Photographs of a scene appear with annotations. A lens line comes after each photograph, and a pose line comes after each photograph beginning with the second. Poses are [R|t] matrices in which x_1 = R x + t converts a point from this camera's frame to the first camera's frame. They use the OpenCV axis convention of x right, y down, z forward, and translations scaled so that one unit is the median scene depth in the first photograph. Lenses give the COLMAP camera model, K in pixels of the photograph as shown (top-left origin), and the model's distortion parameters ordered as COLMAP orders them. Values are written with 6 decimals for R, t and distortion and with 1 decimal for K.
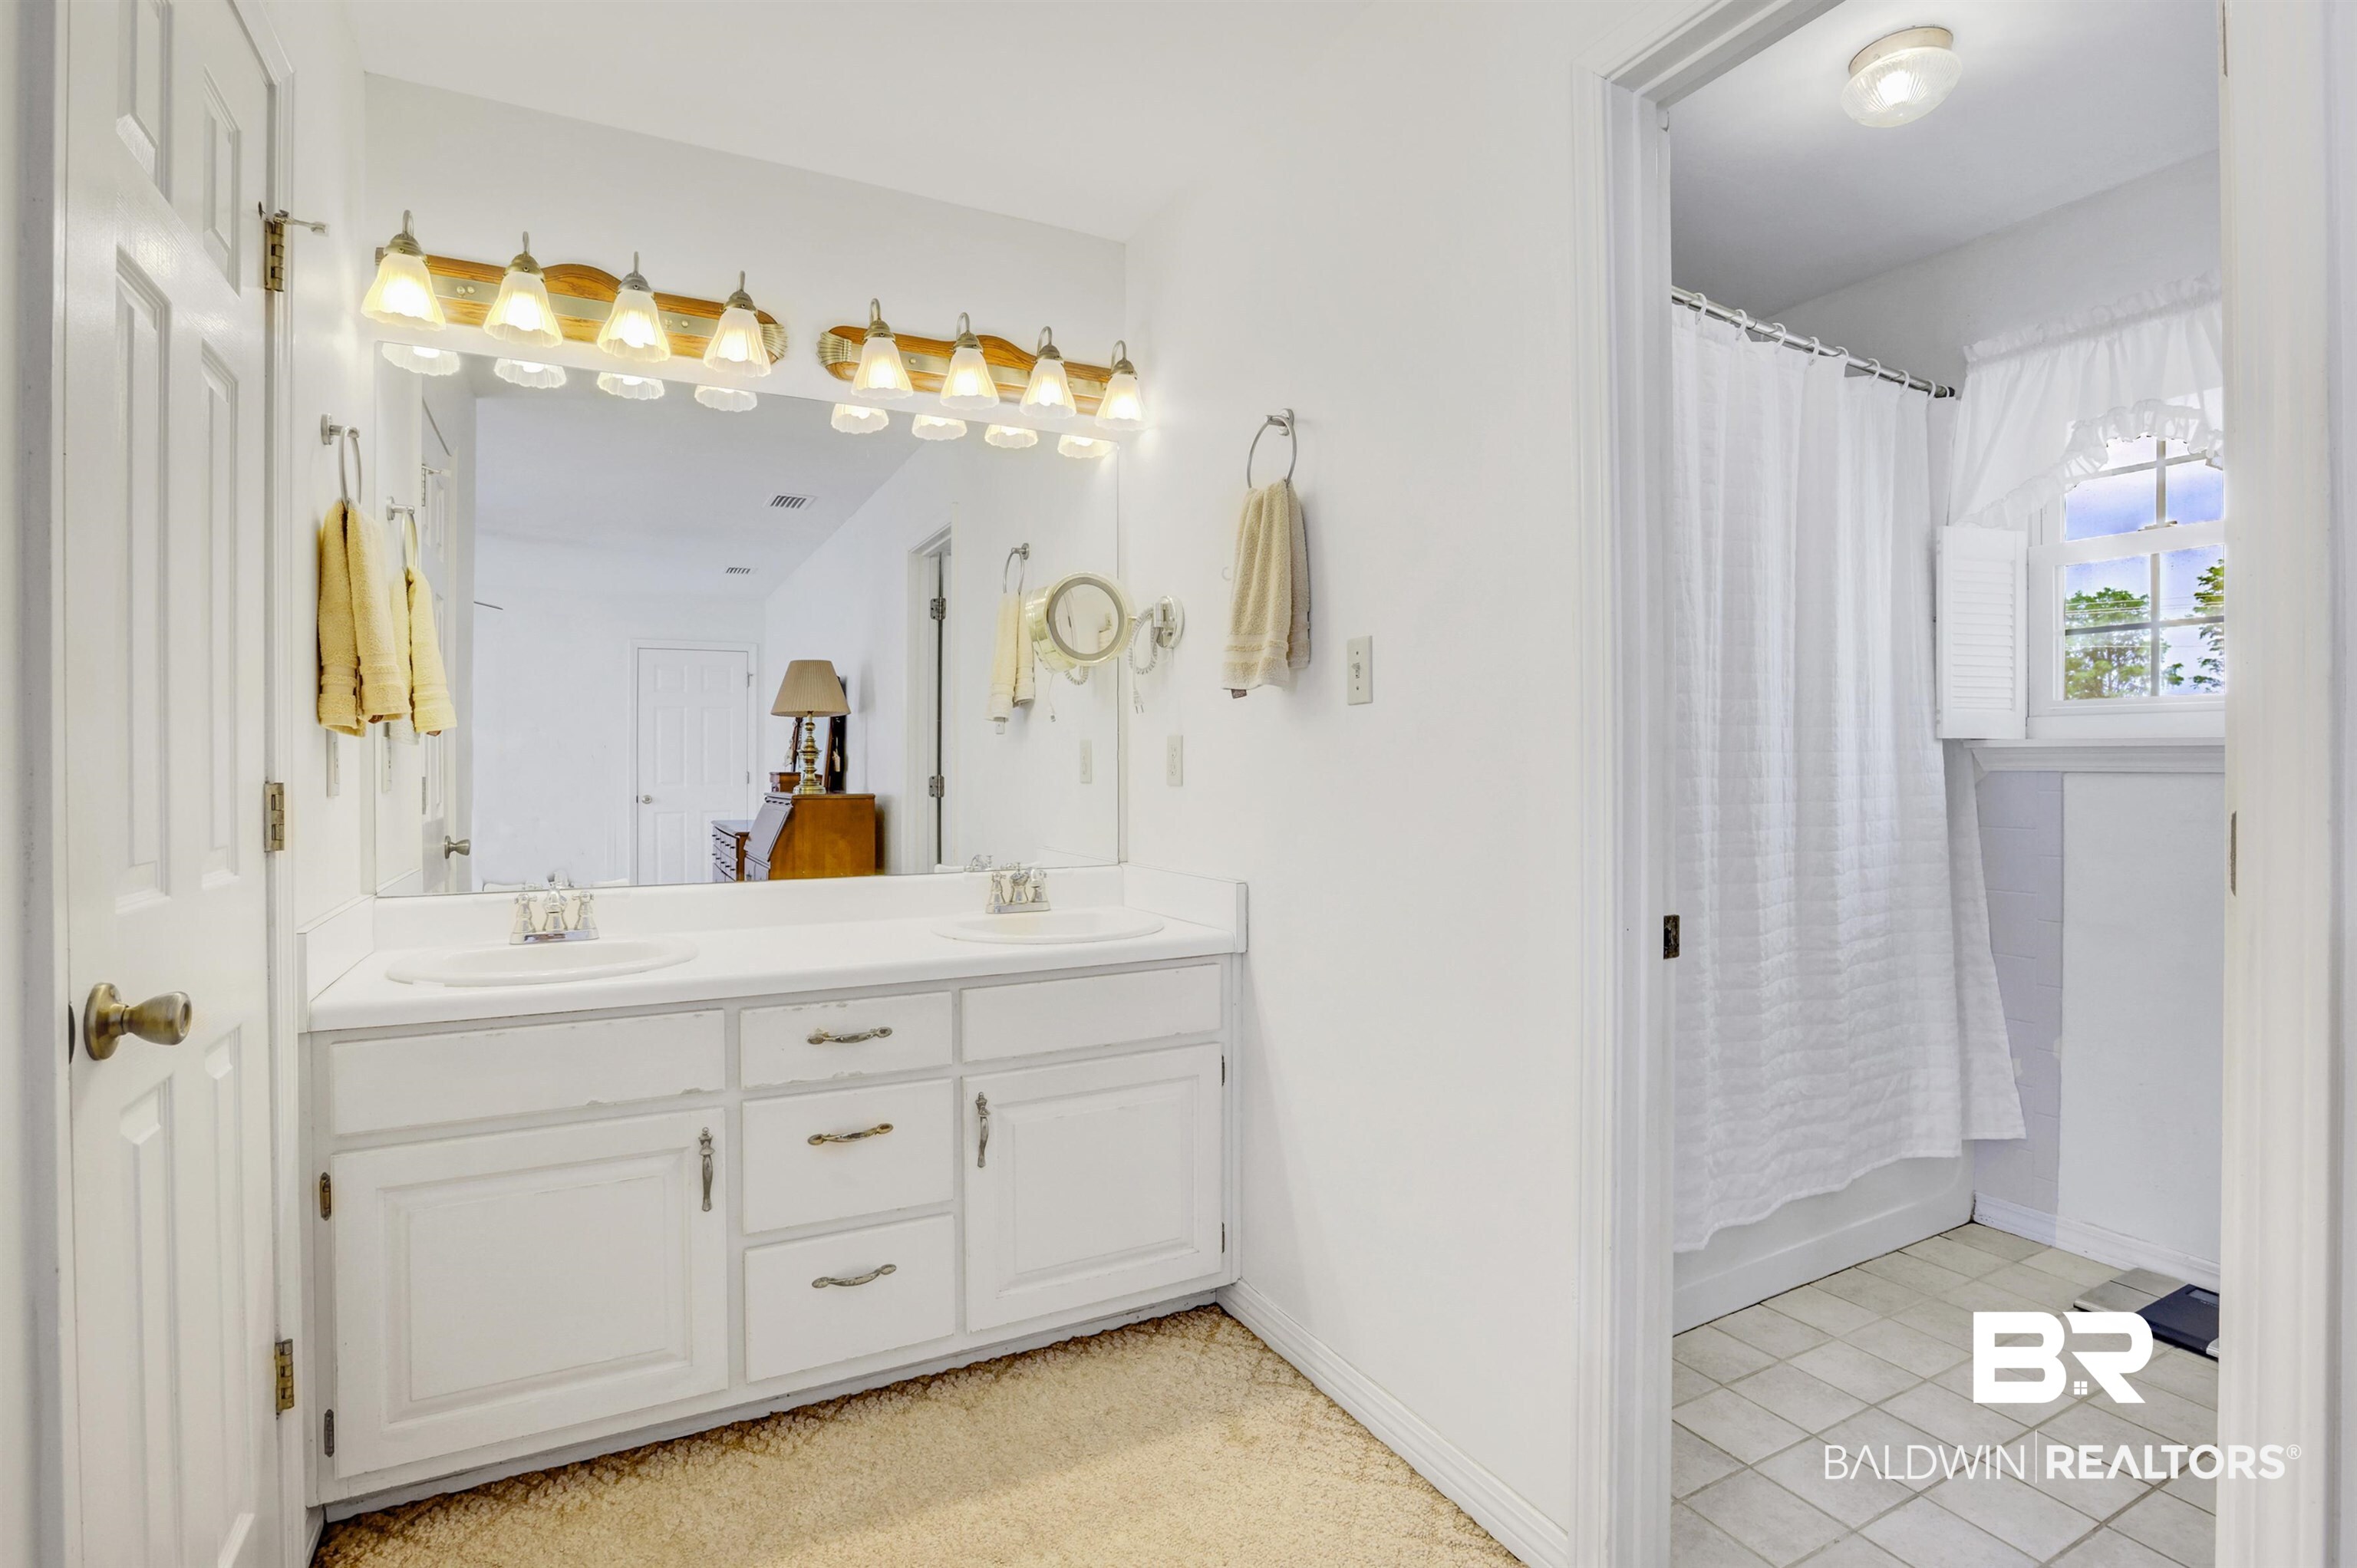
lens RADIAL K [[1088.9, 0, 1185.5], [0, 1088.9, 761.7], [0, 0, 1]] dist [-0.031179, 0.004033]
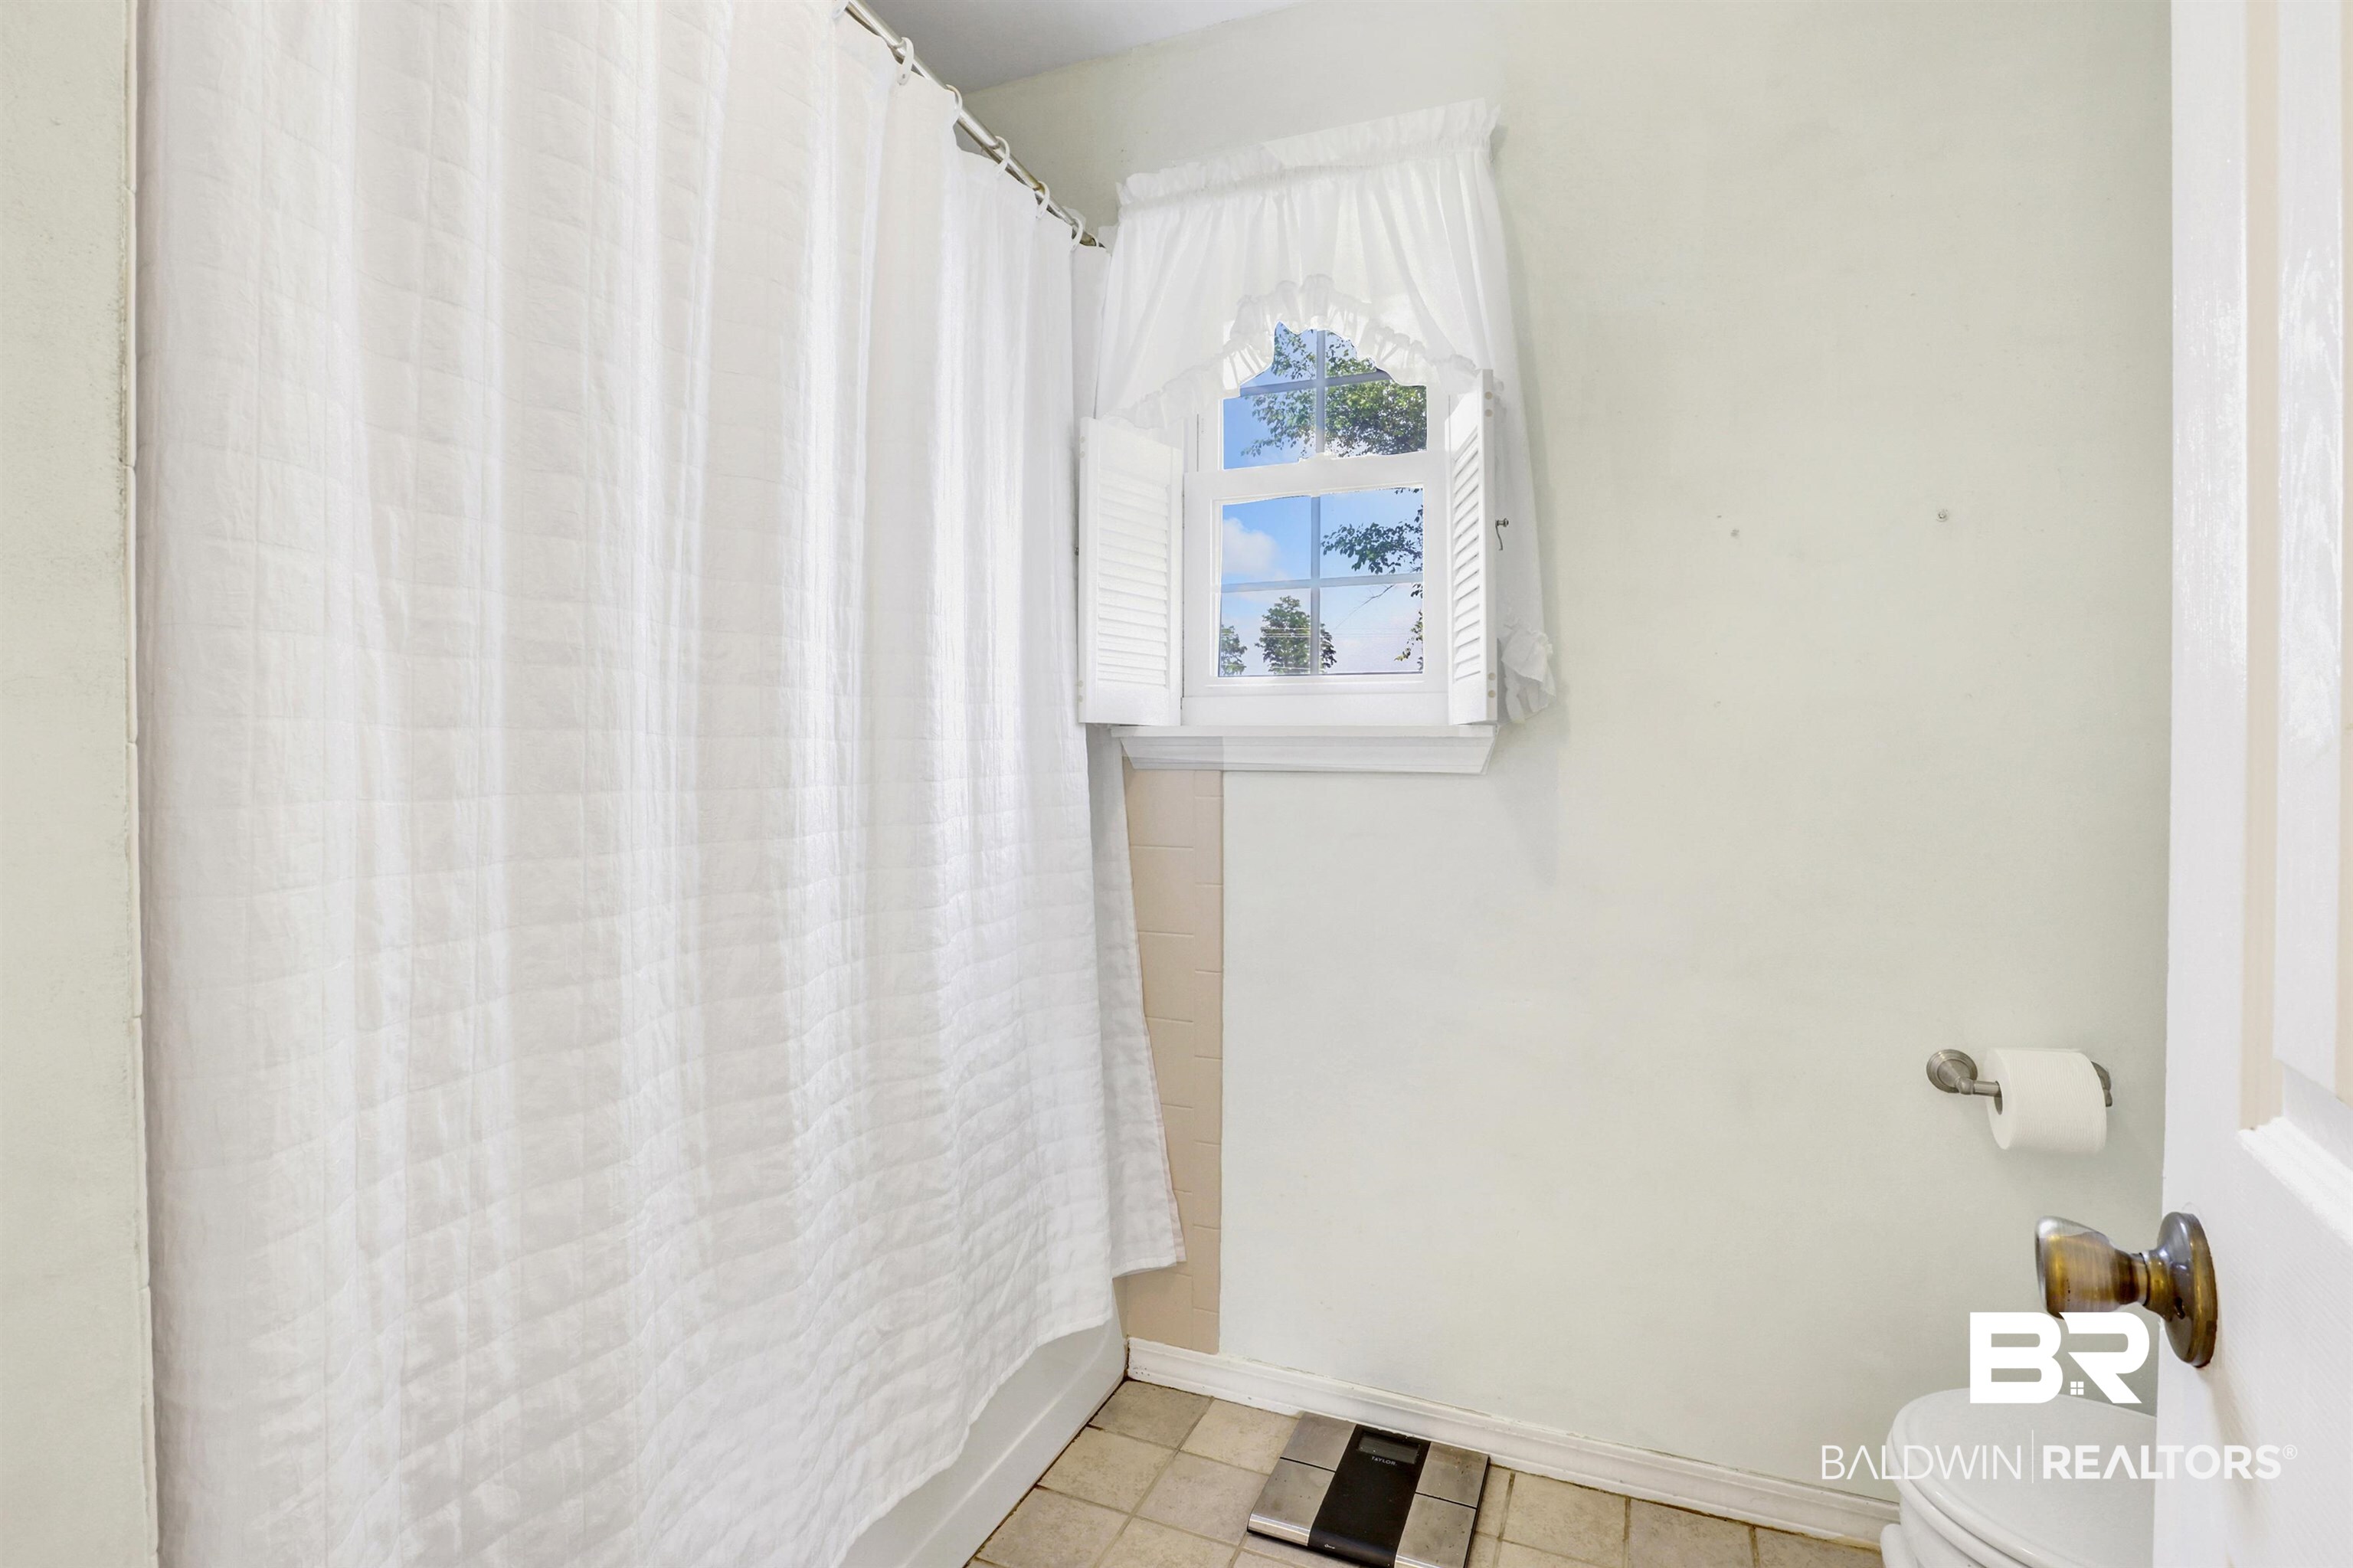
lens RADIAL K [[1087.2, 0, 1175.3], [0, 1087.2, 772.6], [0, 0, 1]] dist [-0.031179, 0.004033]
pose [[0.772858, -0.011381, 0.634477, 0.315184], [-0.001368, 0.999807, 0.019601, -0.003149], [-0.634577, -0.016017, 0.772693, 0.435638]]
